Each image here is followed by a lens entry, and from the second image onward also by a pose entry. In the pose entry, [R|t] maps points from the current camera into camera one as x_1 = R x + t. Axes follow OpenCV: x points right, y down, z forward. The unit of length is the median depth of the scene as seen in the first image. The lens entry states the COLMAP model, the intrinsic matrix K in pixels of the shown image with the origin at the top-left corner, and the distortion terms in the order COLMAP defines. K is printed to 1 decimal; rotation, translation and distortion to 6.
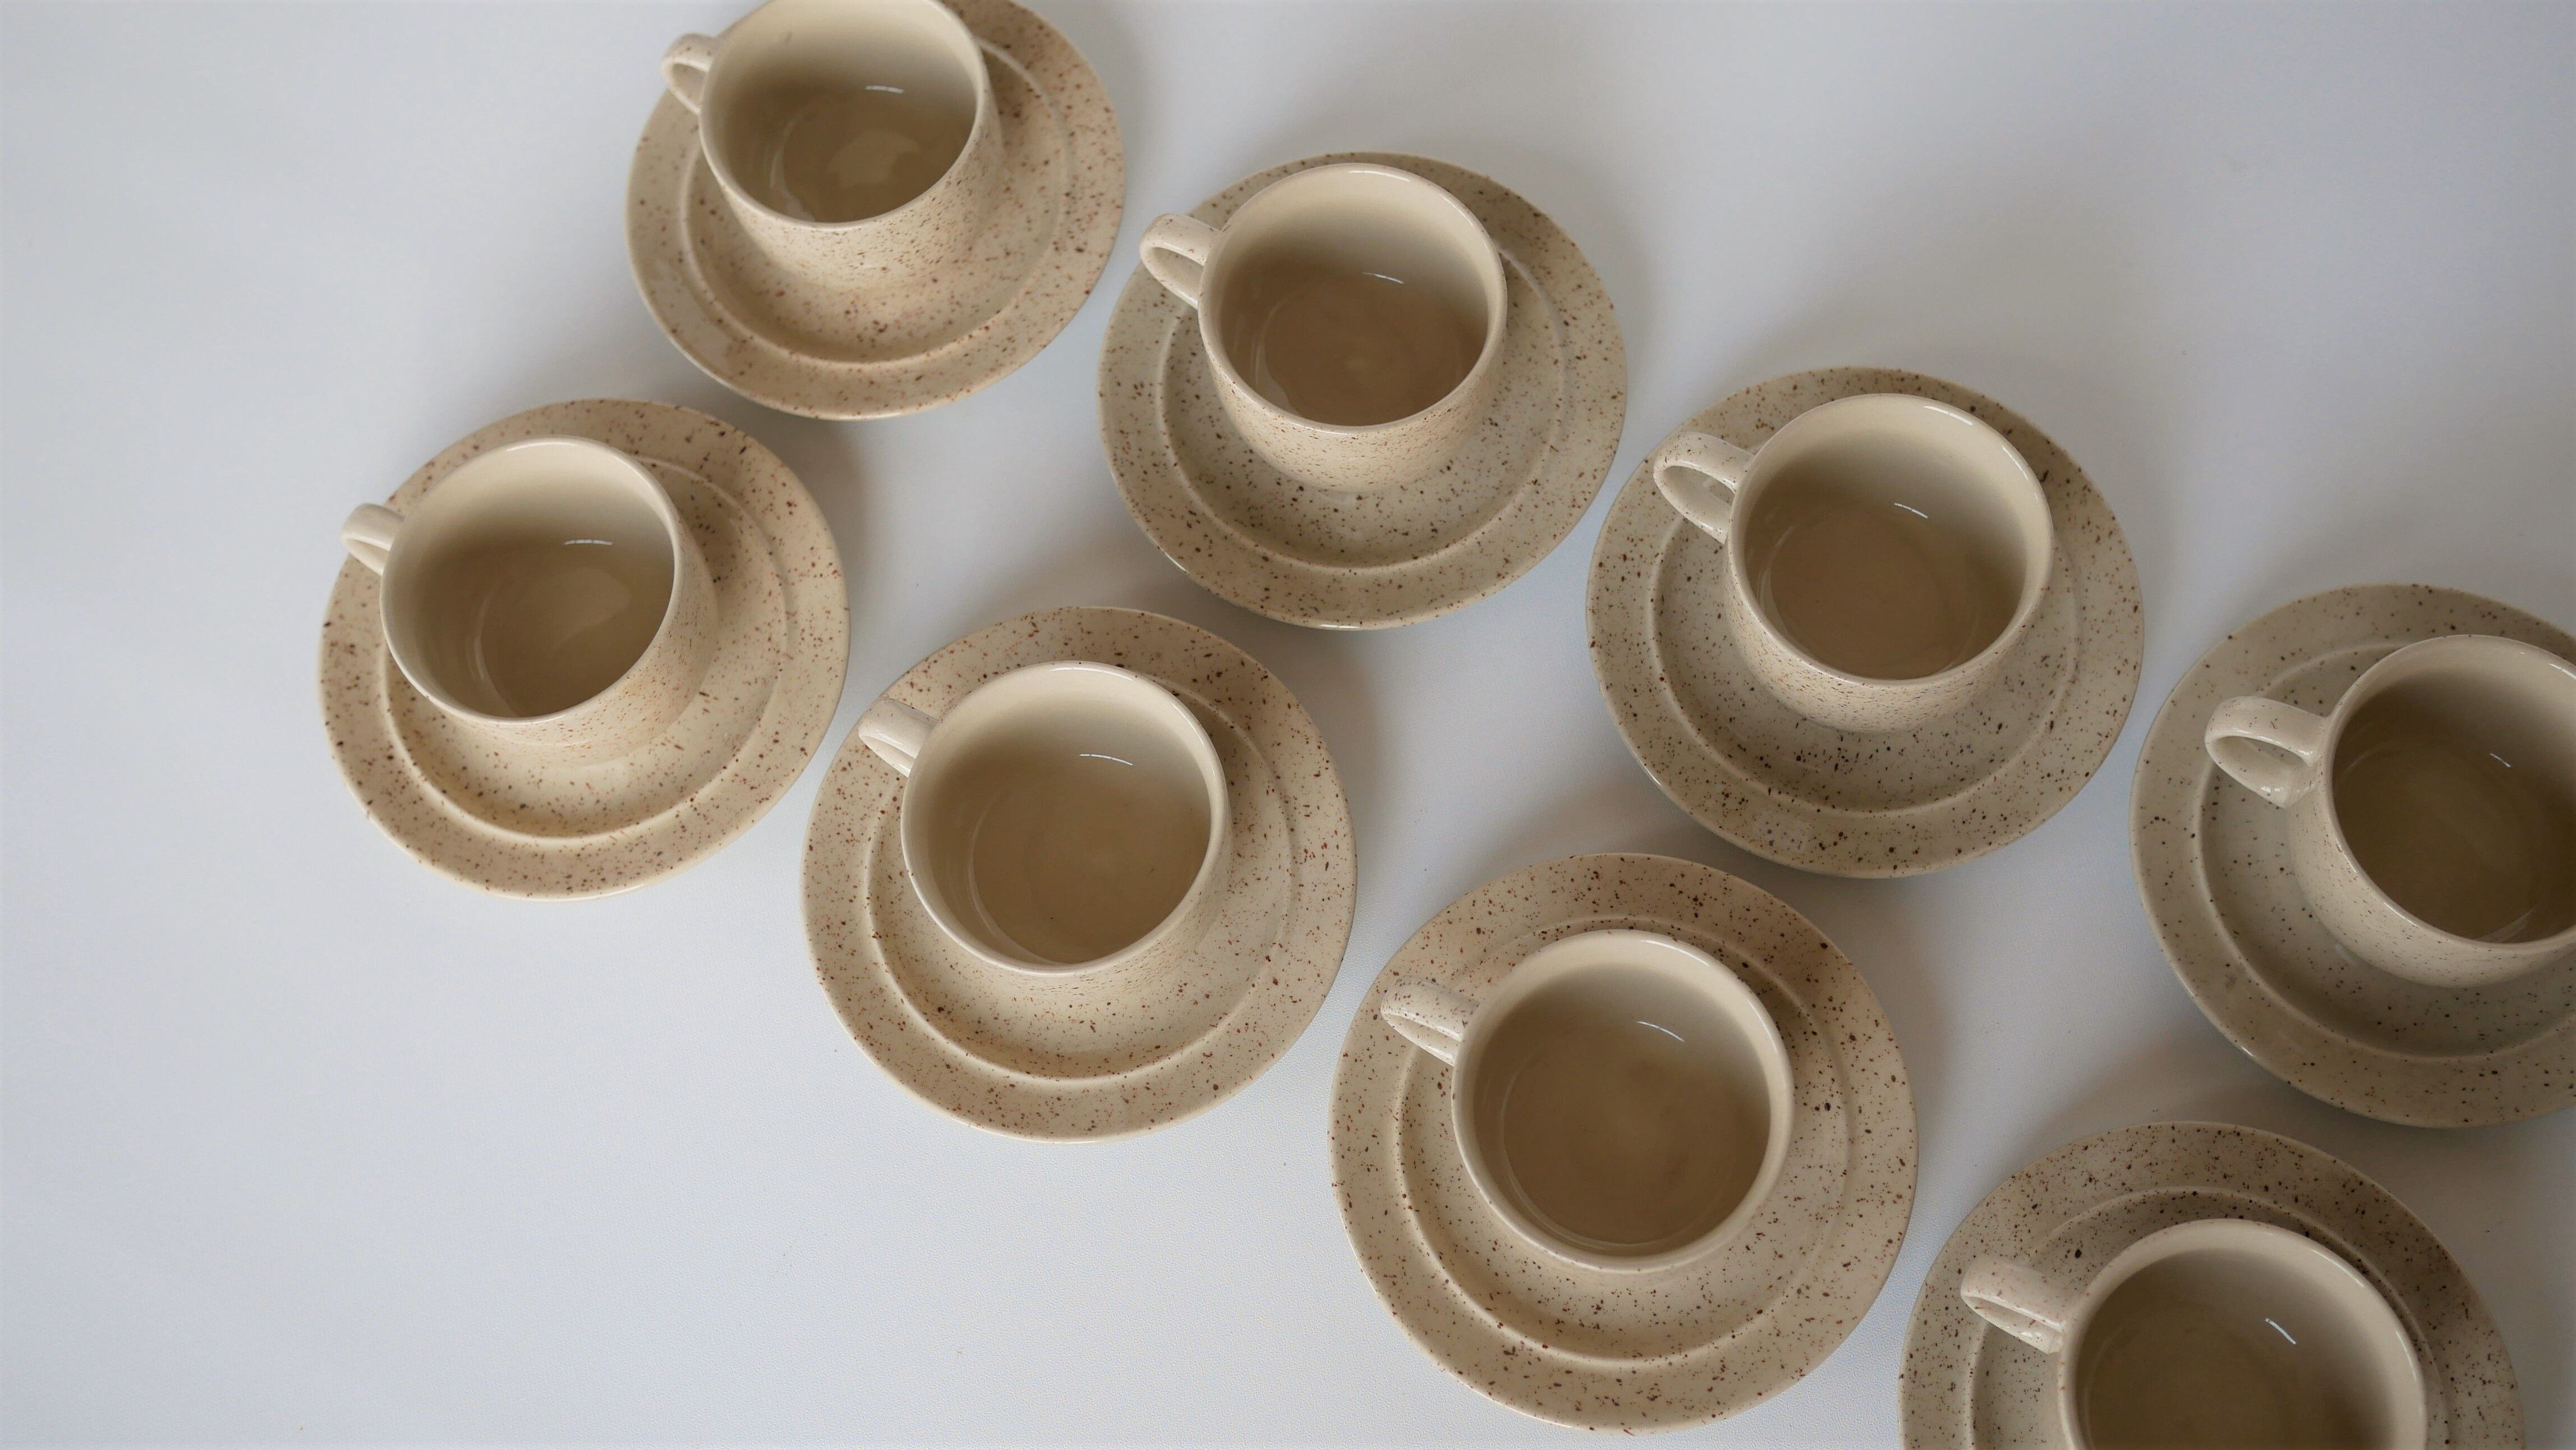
lens RADIAL K [[3000.6, 0, 1262.2], [0, 3000.6, 748.1], [0, 0, 1]] dist [-0.017592, 0.000000]
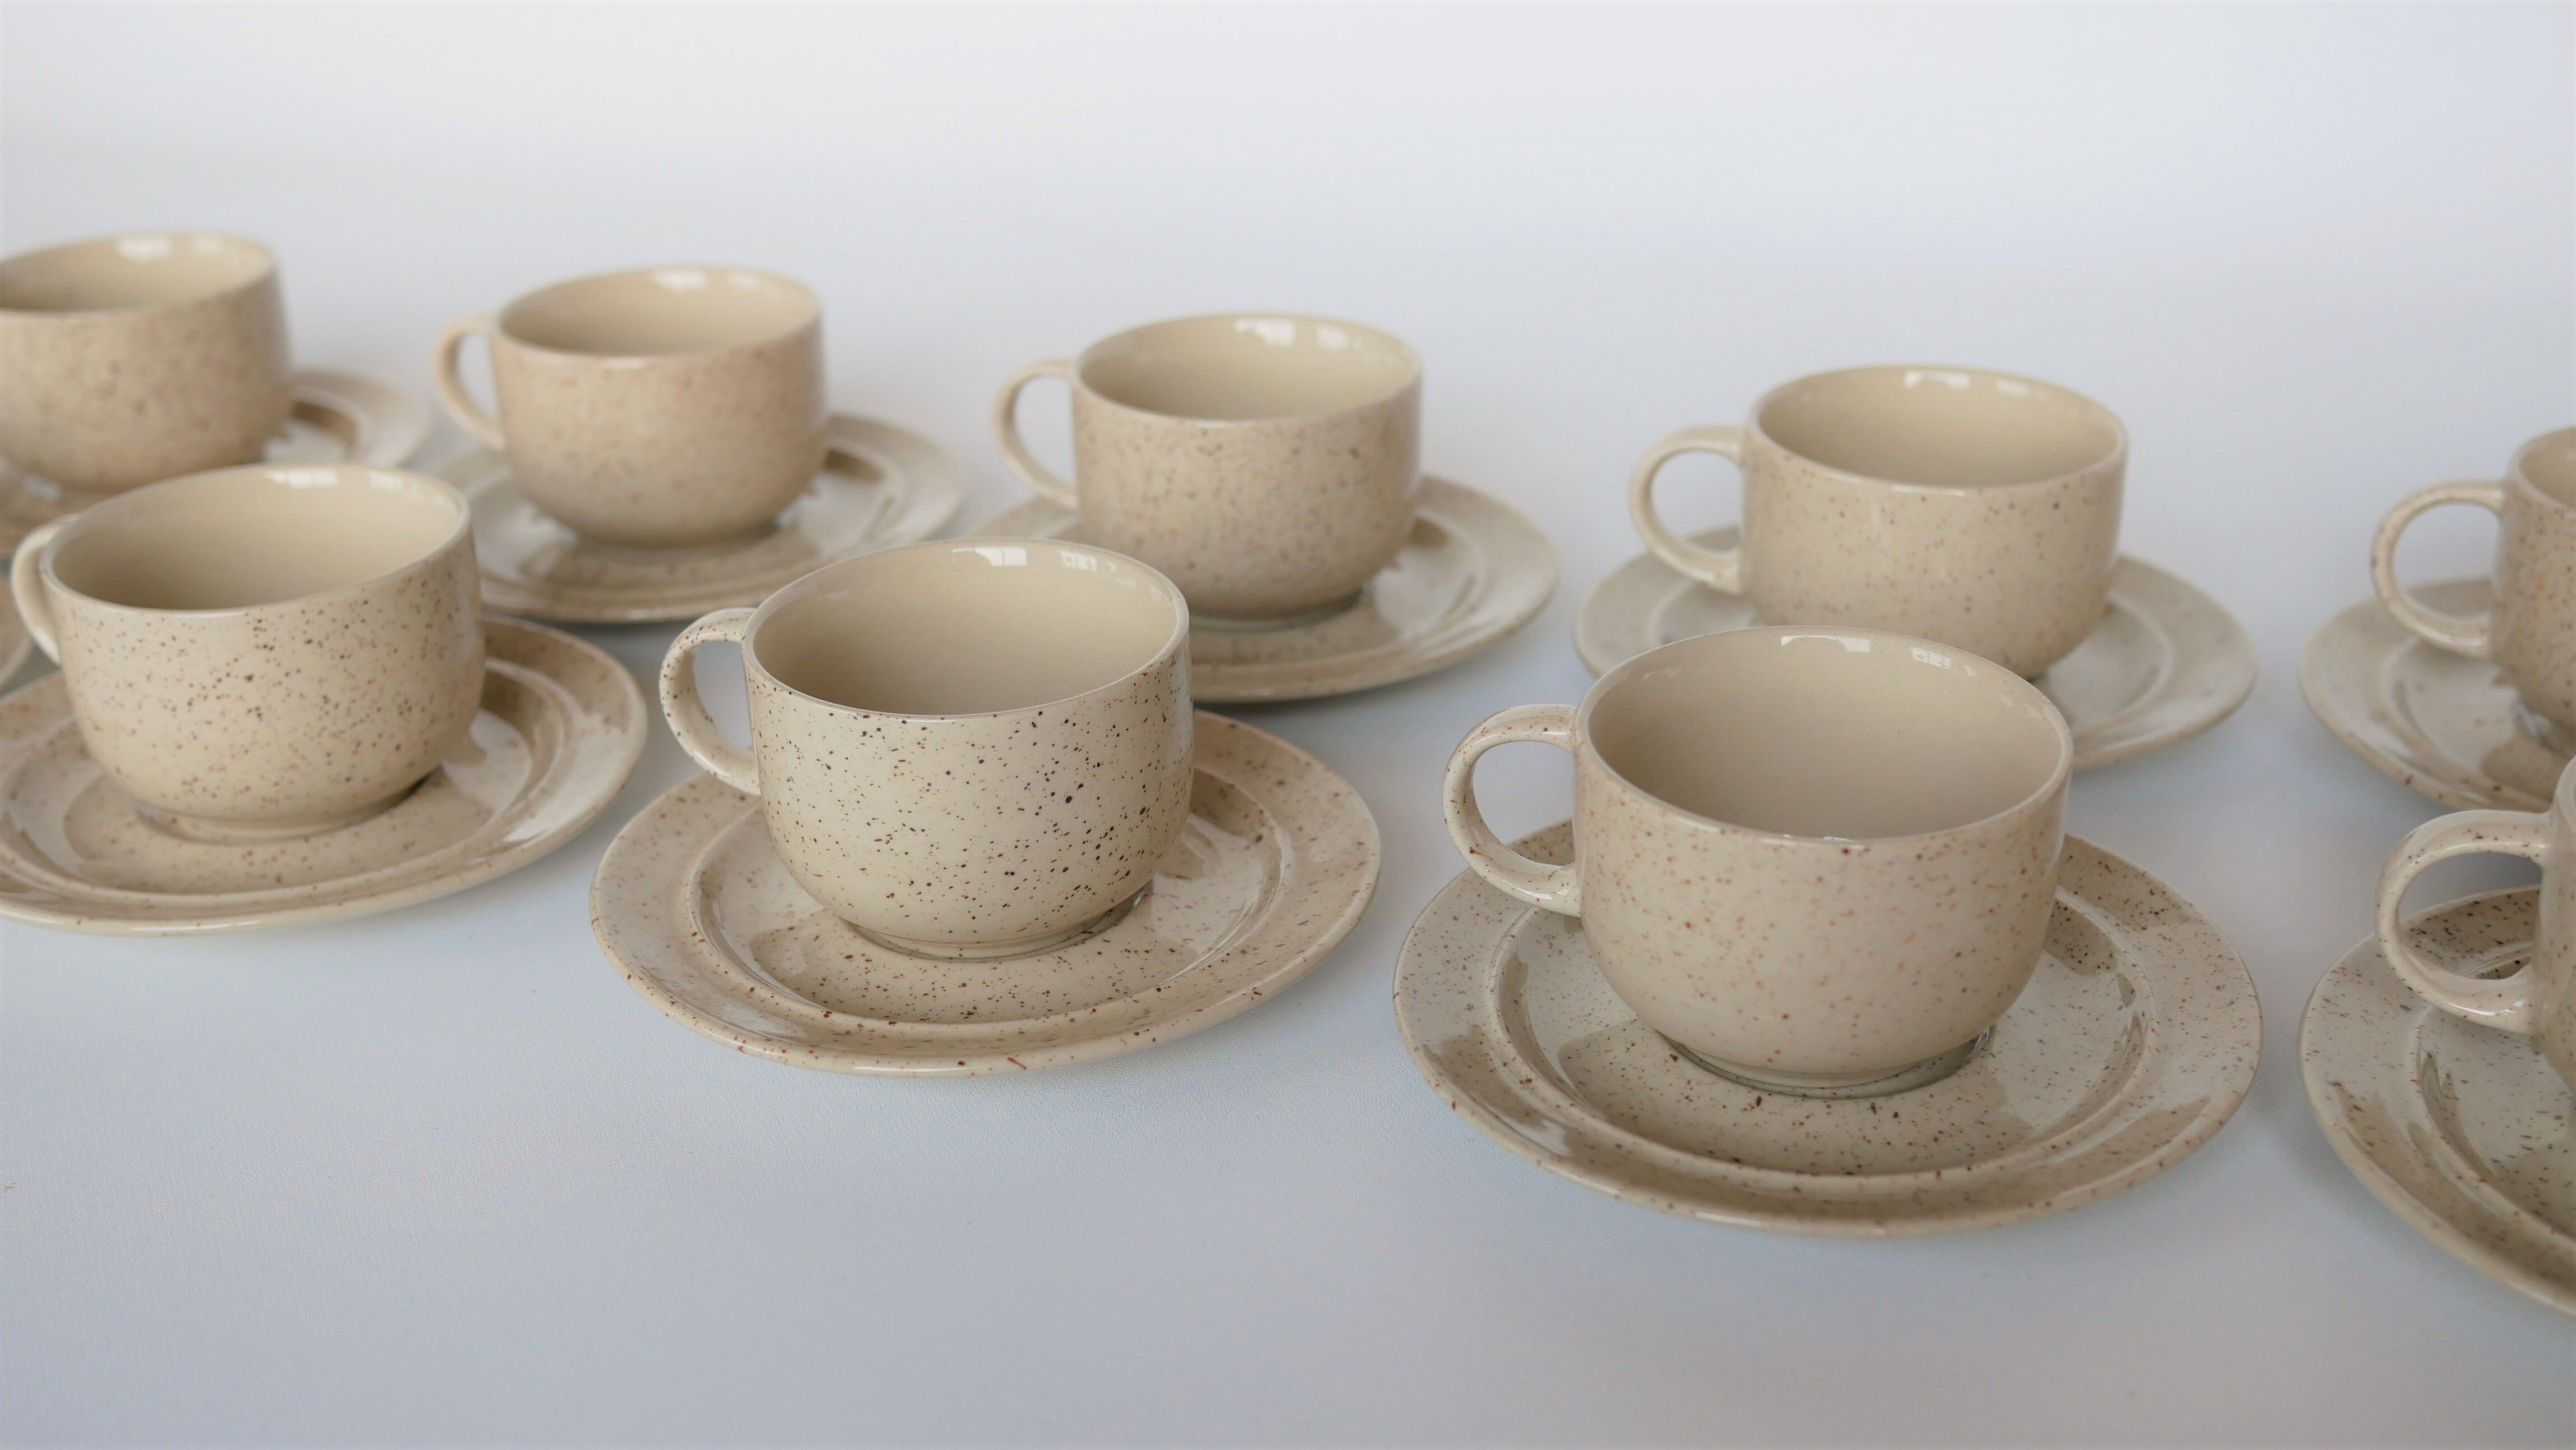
lens RADIAL K [[3000.6, 0, 1286.0], [0, 3000.6, 728.2], [0, 0, 1]] dist [-0.017592, 0.000000]
pose [[0.985482, -0.011459, 0.169395, 0.064594], [0.131395, 0.683329, -0.718190, 0.639247], [-0.107523, 0.730021, 0.674914, 0.452799]]
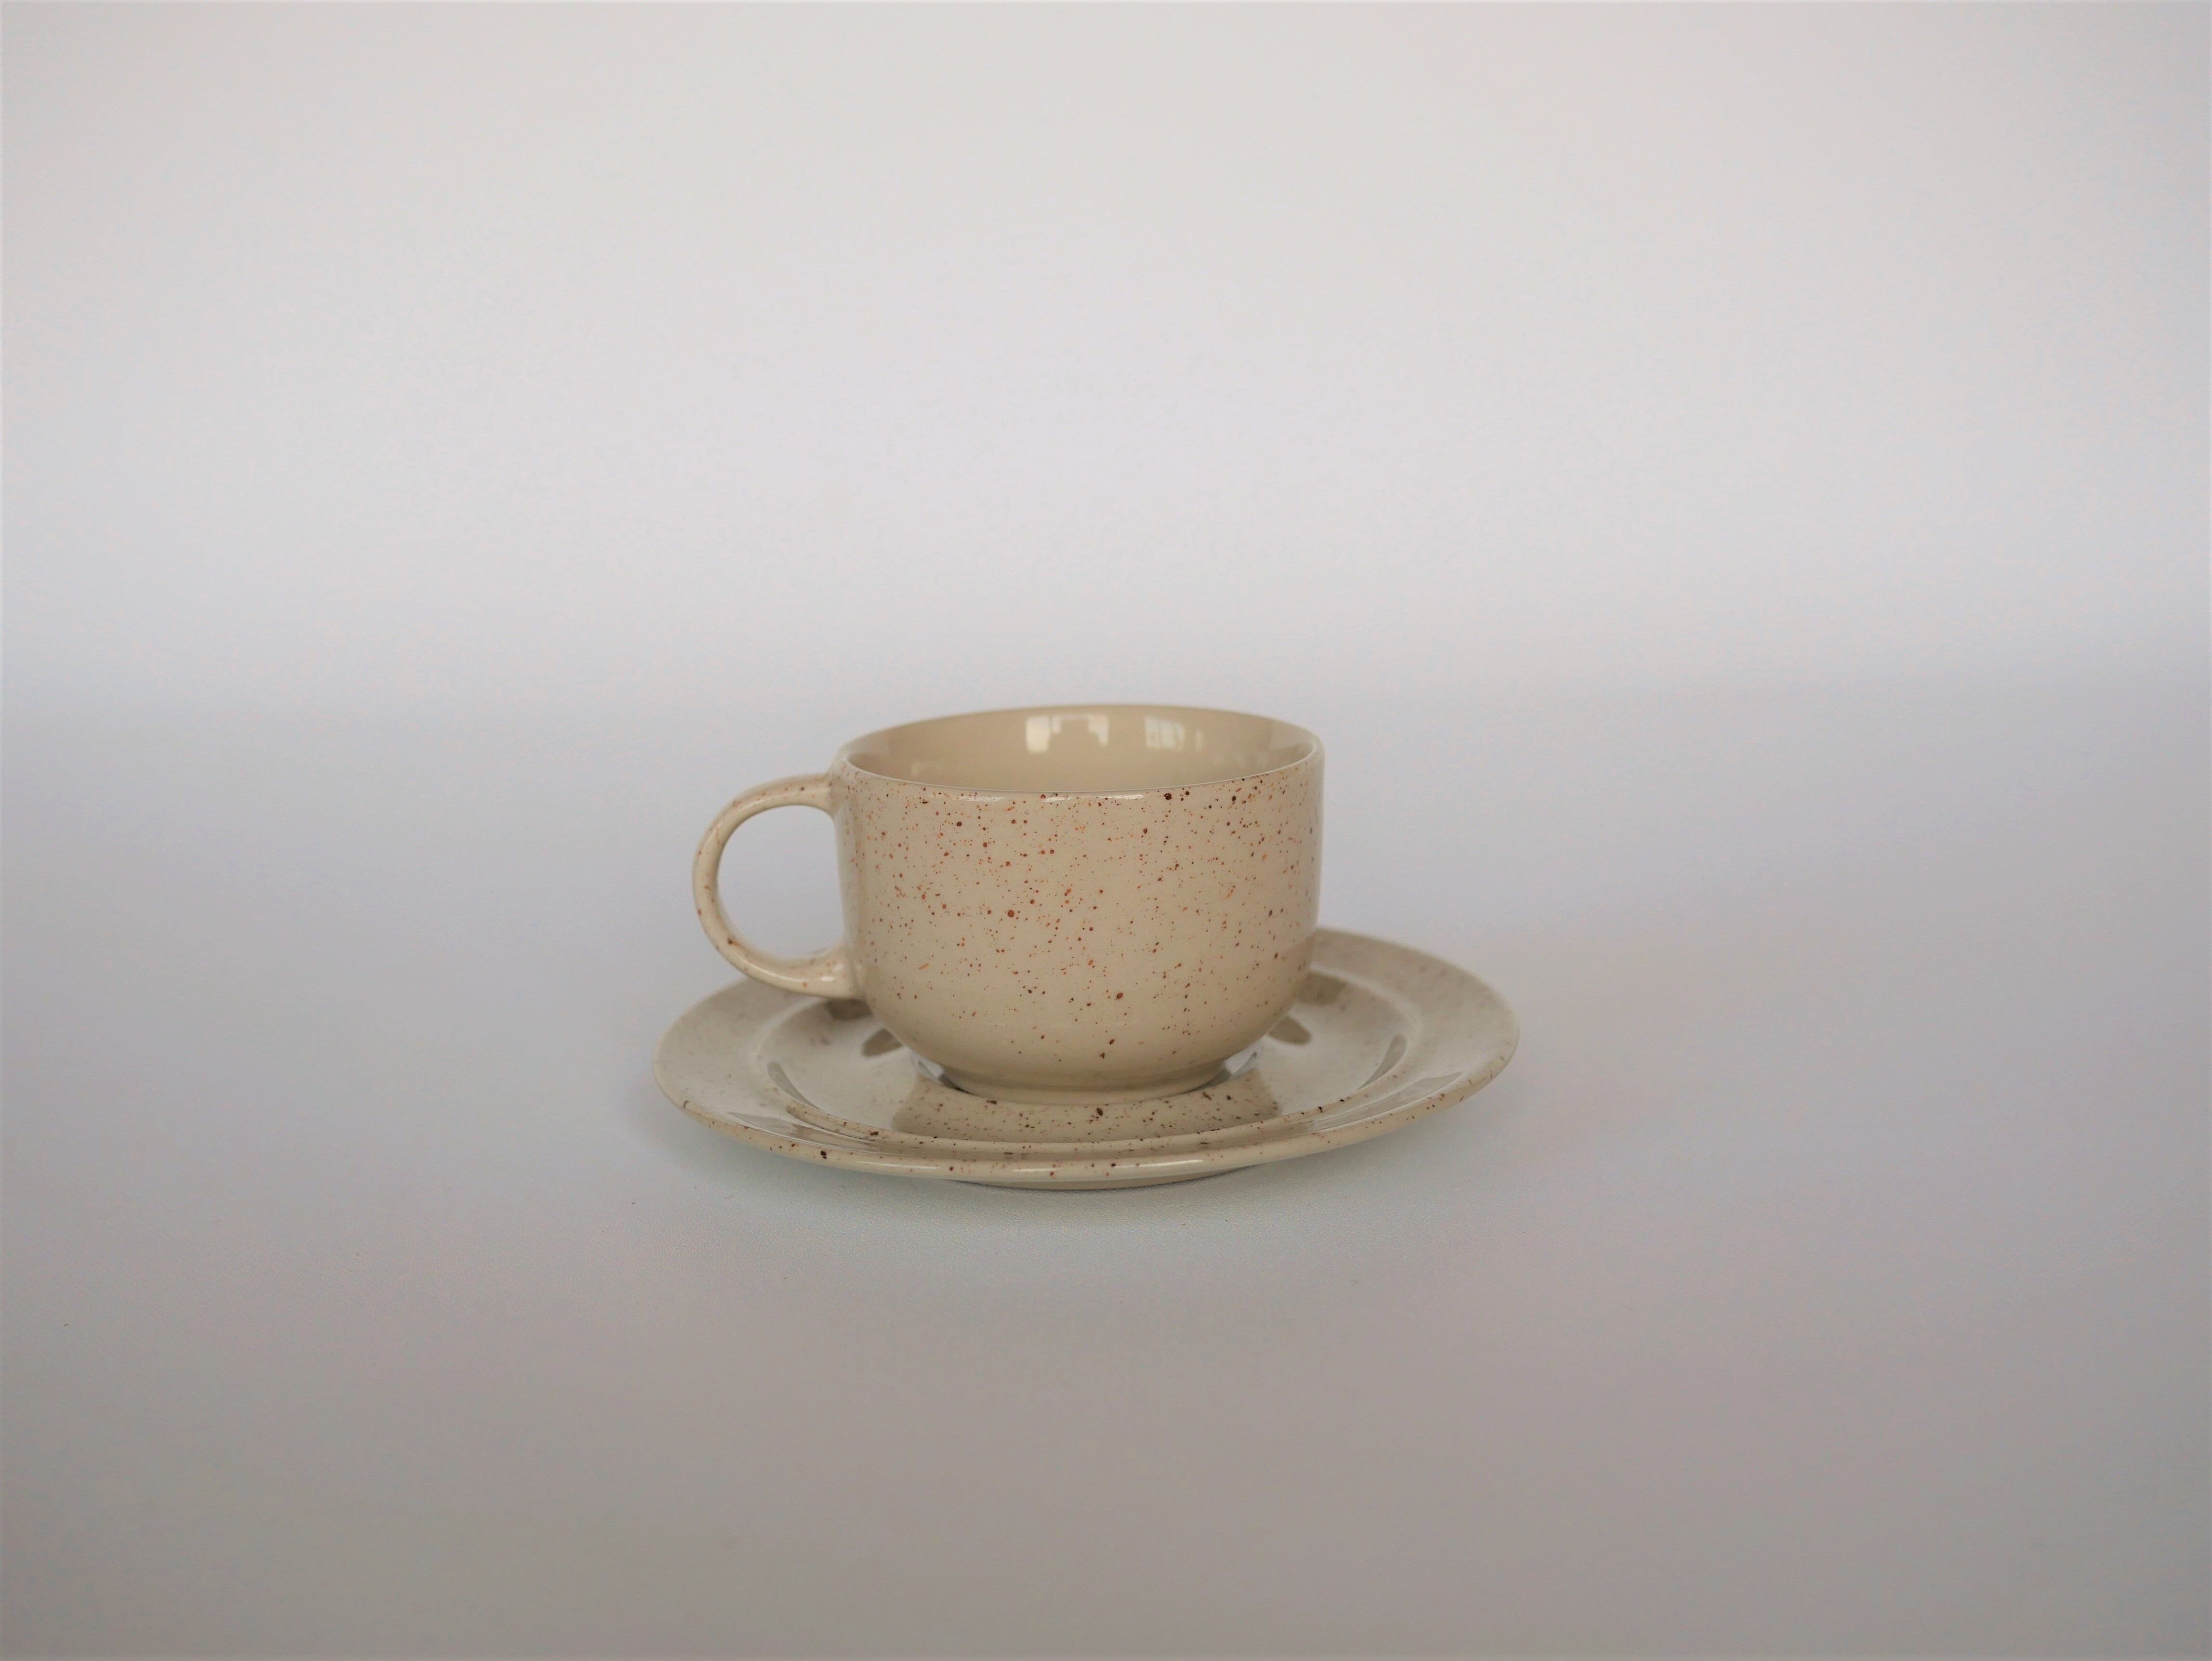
lens RADIAL K [[2604.3, 0, 1107.8], [0, 2604.3, 817.5], [0, 0, 1]] dist [-0.003565, 0.000000]
pose [[0.841380, -0.037061, 0.539171, -0.012353], [0.494781, 0.454173, -0.740890, 0.619122], [-0.217419, 0.890142, 0.400470, 0.662060]]
